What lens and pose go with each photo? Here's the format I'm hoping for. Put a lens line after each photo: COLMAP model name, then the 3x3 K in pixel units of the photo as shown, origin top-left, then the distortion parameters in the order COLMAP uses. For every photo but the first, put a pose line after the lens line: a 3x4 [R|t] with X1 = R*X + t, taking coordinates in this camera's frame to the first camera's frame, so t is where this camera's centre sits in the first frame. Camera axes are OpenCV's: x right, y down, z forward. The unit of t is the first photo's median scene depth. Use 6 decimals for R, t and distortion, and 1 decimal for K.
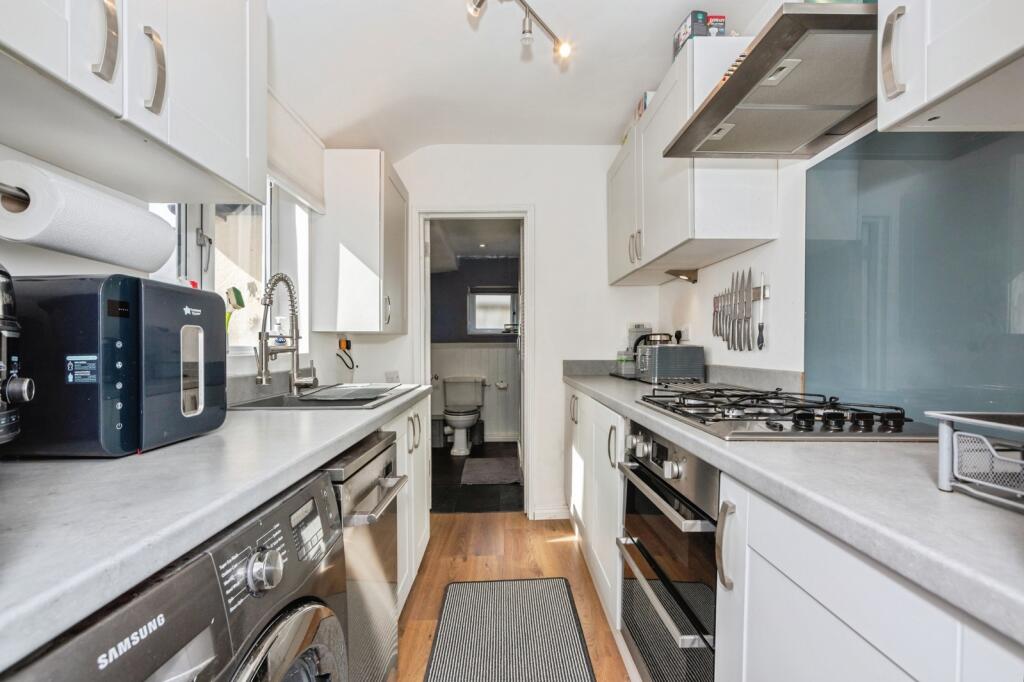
lens RADIAL K [[439.1, 0, 519.3], [0, 439.1, 345.1], [0, 0, 1]] dist [0.012019, 0.000401]
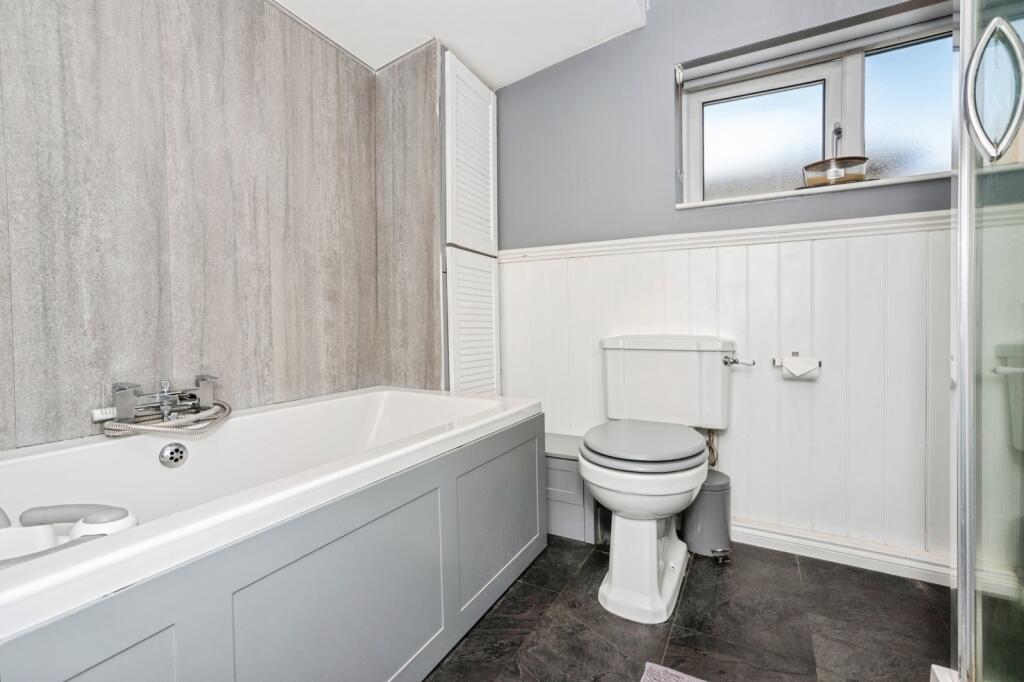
lens RADIAL K [[439.1, 0, 519.3], [0, 439.1, 345.1], [0, 0, 1]] dist [0.012019, 0.000401]
pose [[0.860857, 0.005214, -0.508820, -0.072431], [0.009771, 0.999594, 0.026773, 0.098652], [0.508753, -0.028020, 0.860457, 0.955699]]
